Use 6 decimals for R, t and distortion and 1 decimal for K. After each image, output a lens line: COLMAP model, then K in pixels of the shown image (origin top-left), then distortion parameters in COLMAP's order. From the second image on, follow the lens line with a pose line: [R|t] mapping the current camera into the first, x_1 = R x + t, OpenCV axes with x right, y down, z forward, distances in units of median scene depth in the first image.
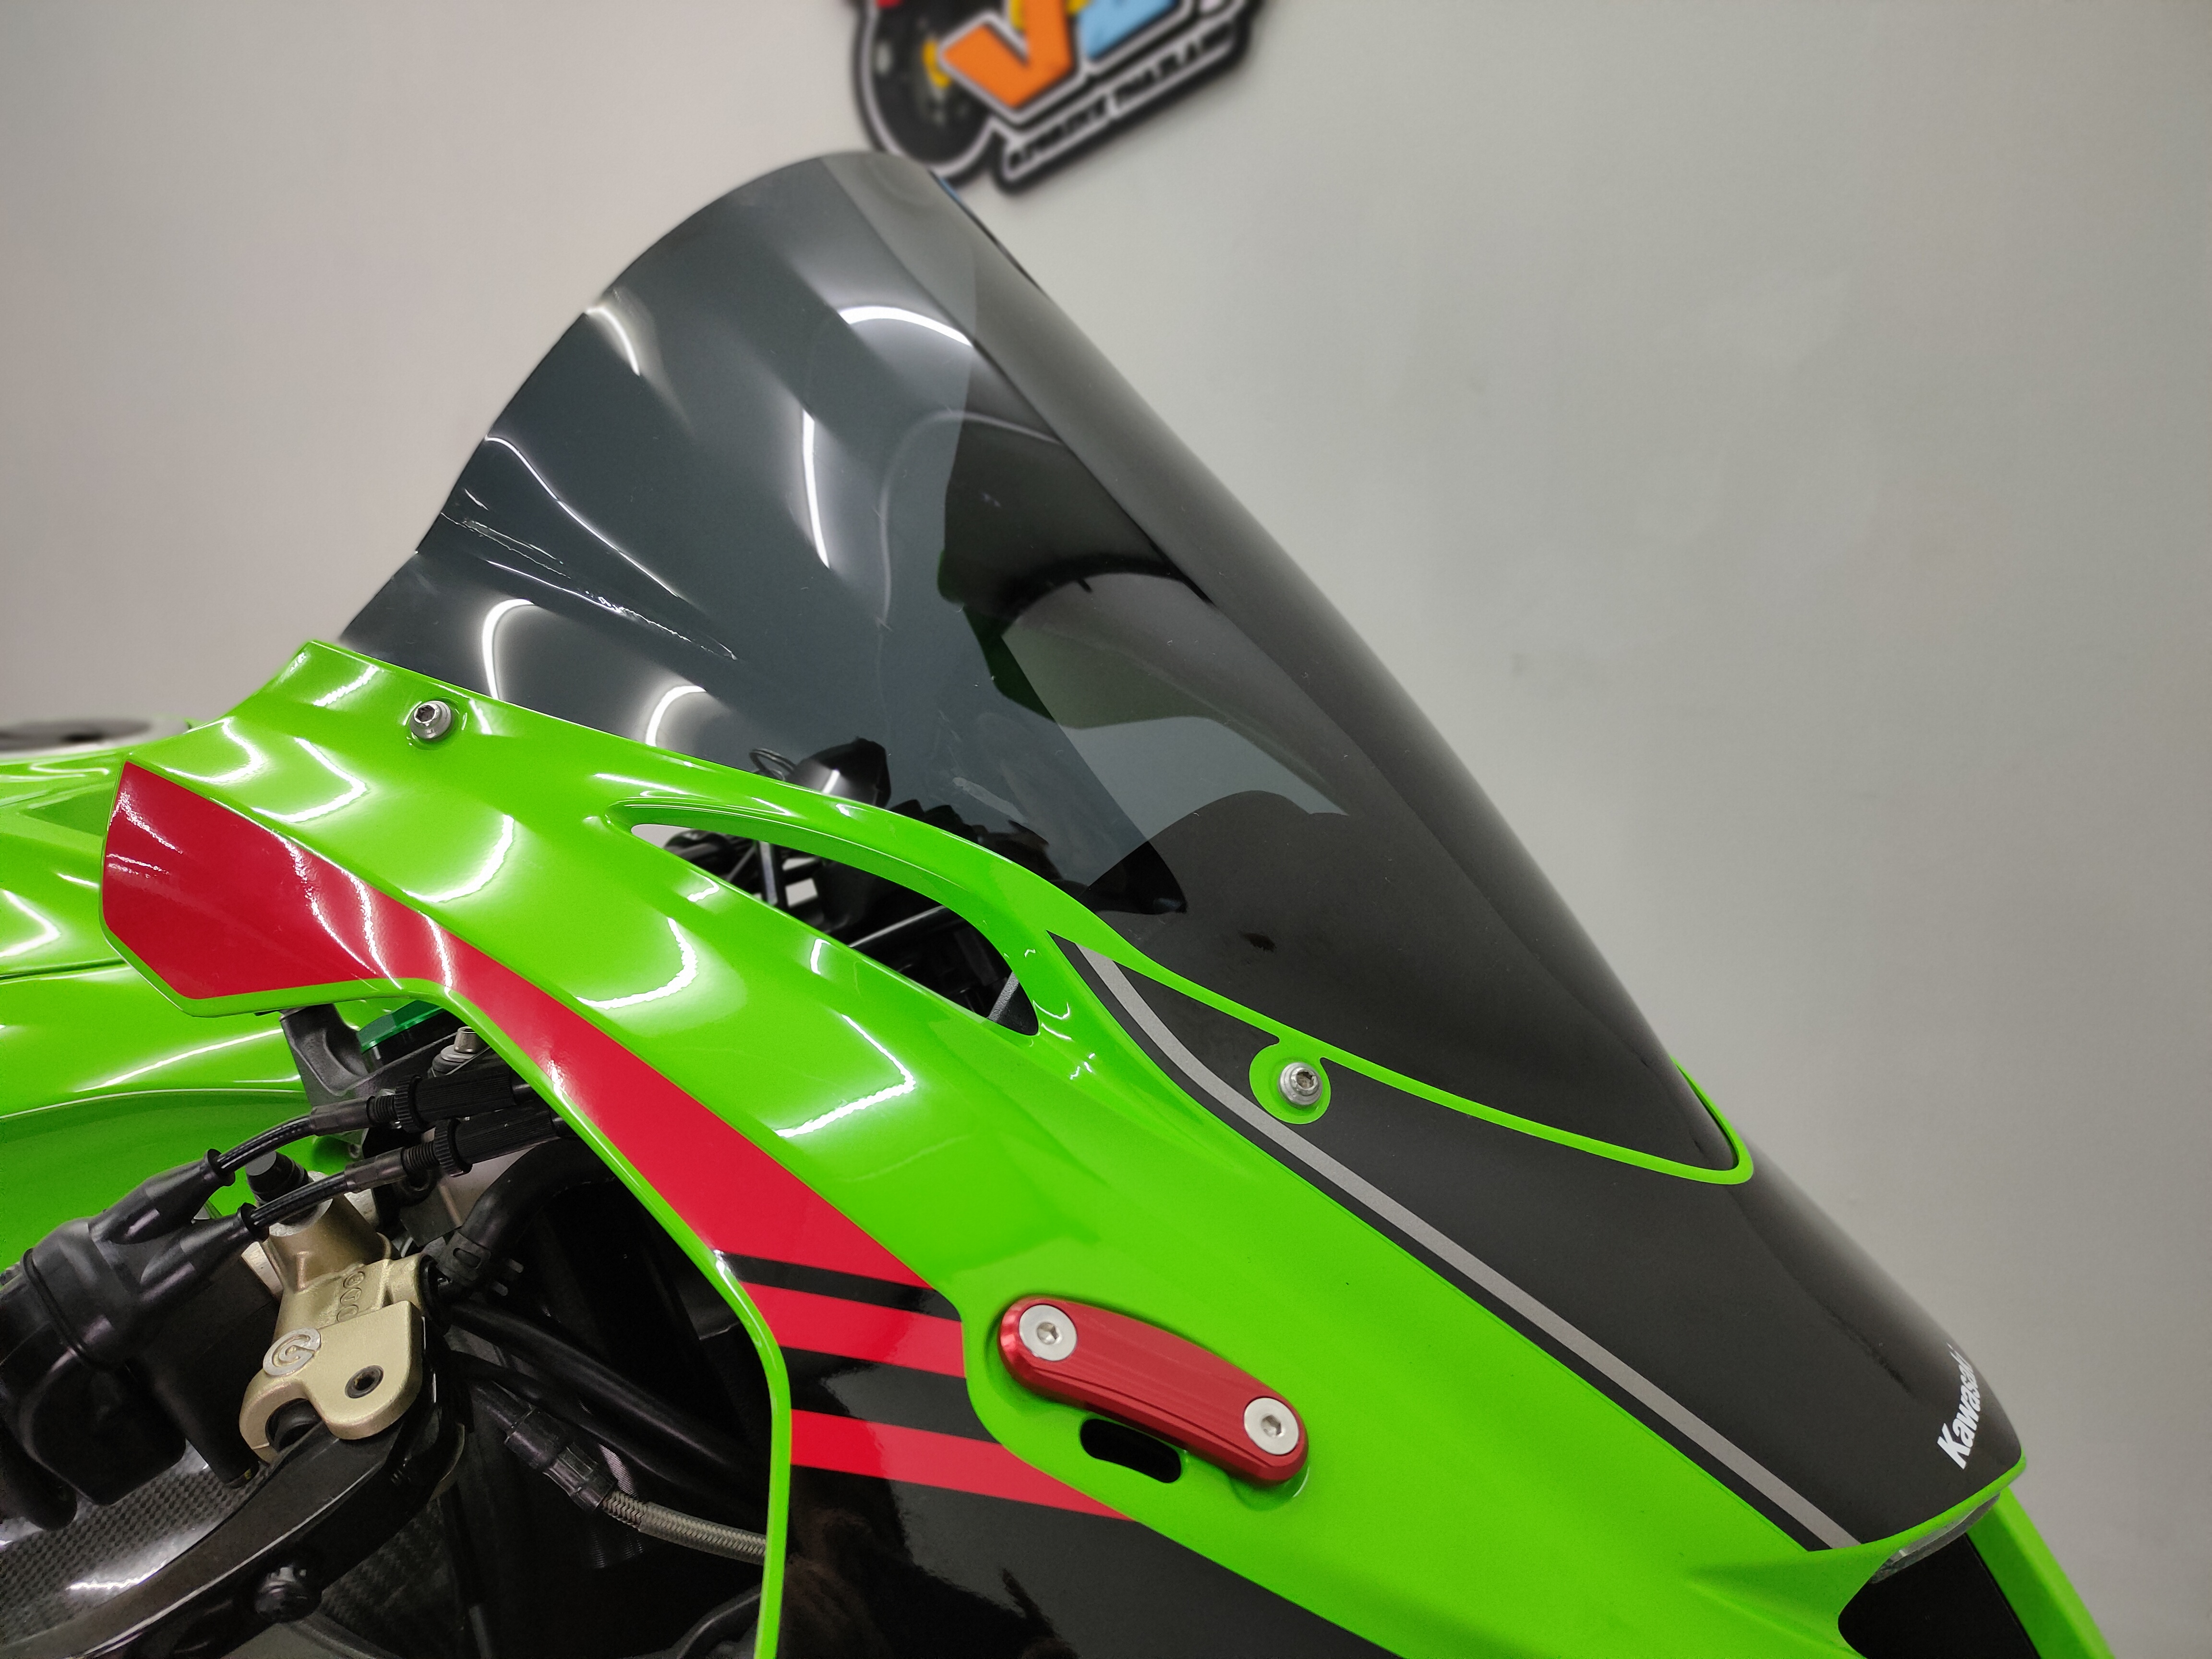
lens RADIAL K [[1683.8, 0, 1106.0], [0, 1683.8, 829.5], [0, 0, 1]] dist [0.050348, -0.045619]
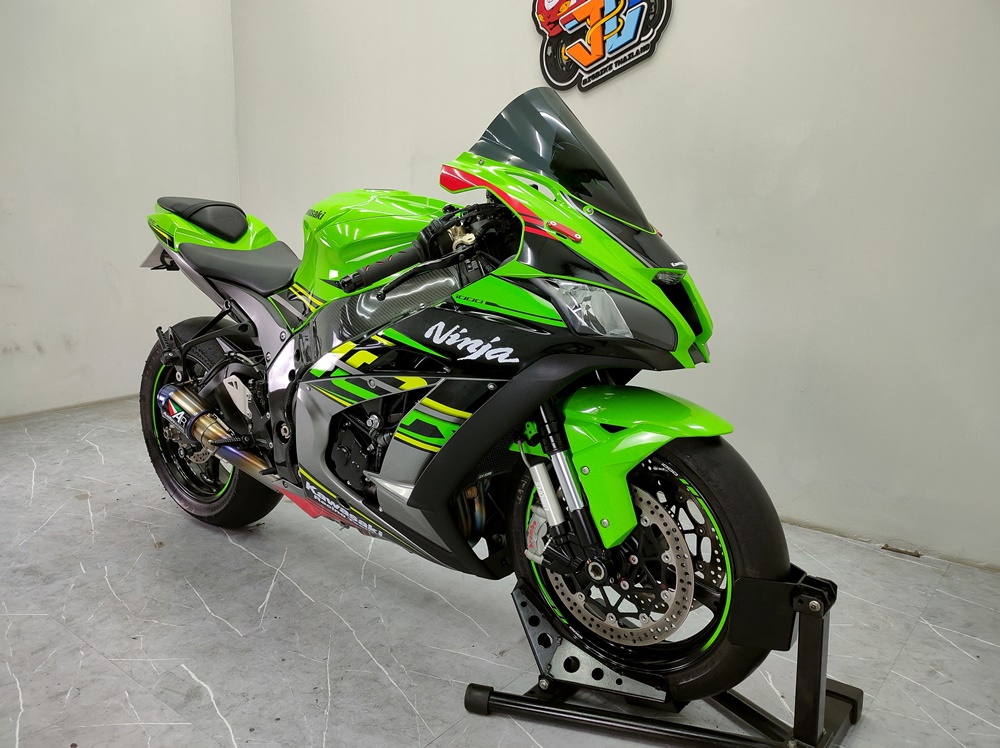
lens RADIAL K [[761.2, 0, 500.0], [0, 761.2, 374.0], [0, 0, 1]] dist [0.050348, -0.045619]
pose [[0.983911, 0.084872, -0.157210, 0.074832], [-0.085214, 0.996352, 0.004574, 0.211431], [0.157025, 0.008896, 0.987555, -0.579068]]
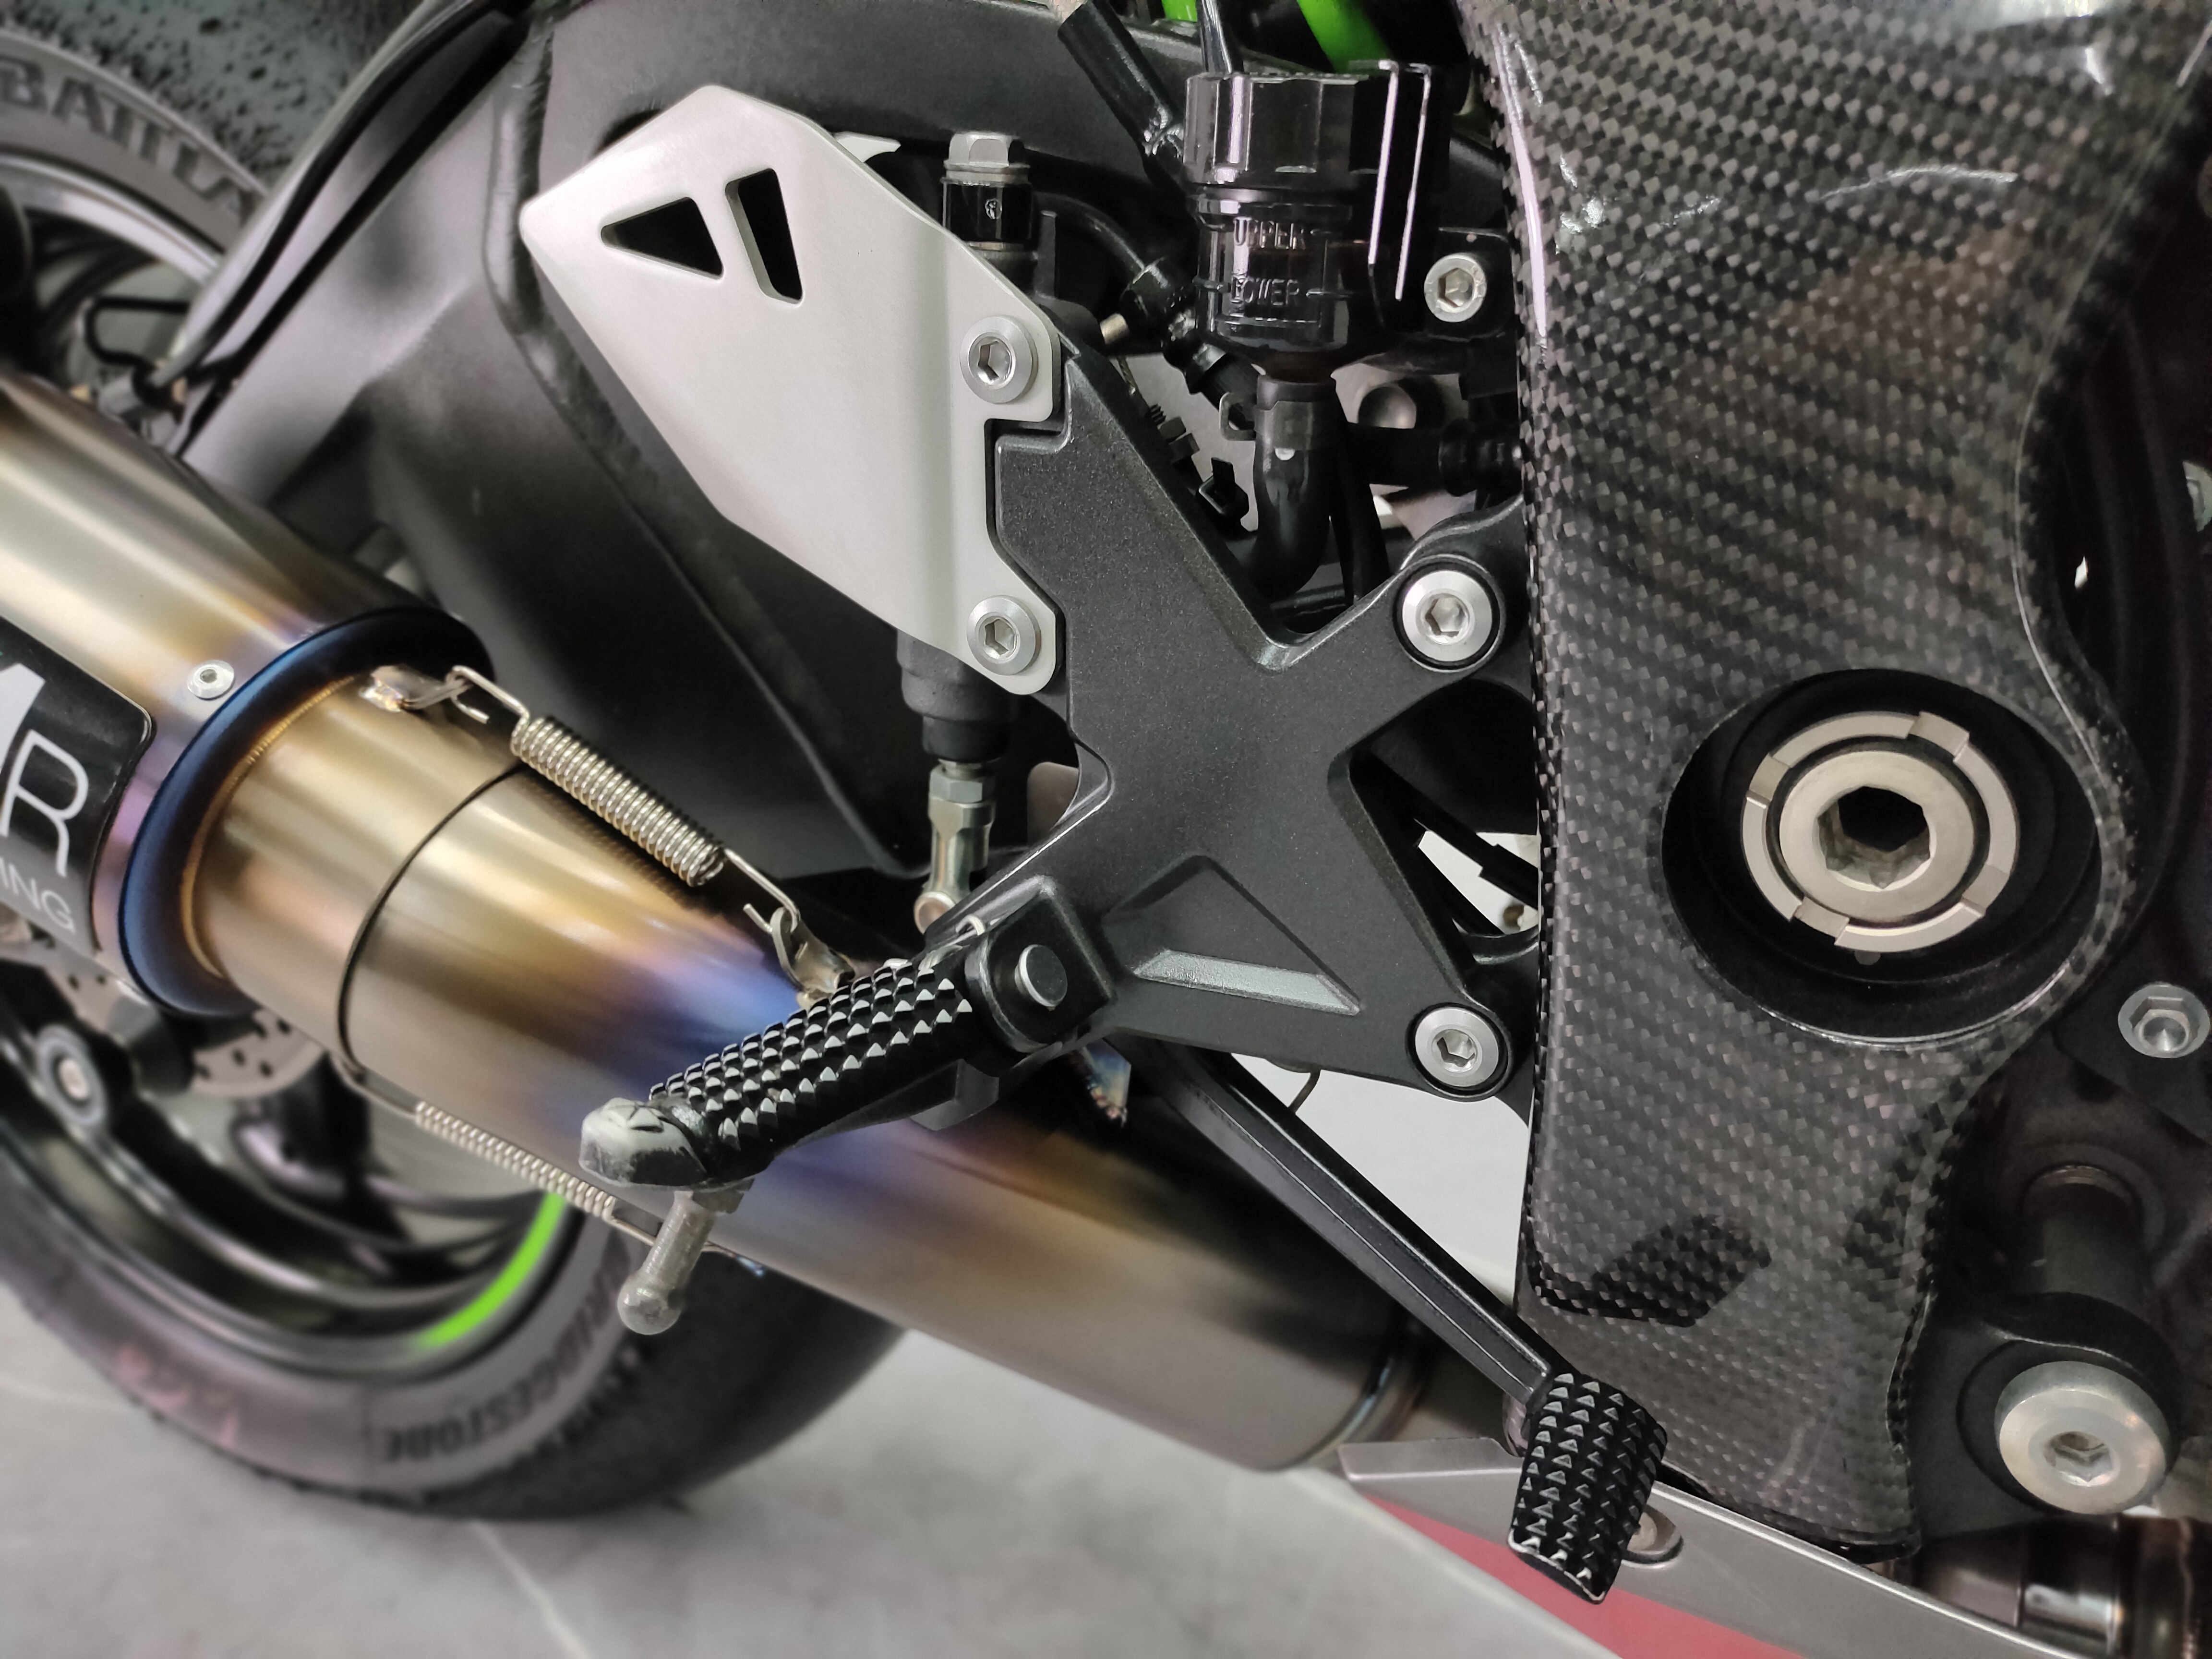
lens RADIAL K [[1683.8, 0, 1106.0], [0, 1683.8, 829.5], [0, 0, 1]] dist [0.050348, -0.045619]
pose [[0.999714, 0.023851, -0.001598, -0.463059], [-0.023420, 0.990641, 0.134470, 0.305757], [0.004790, -0.134394, 0.990916, 0.318737]]
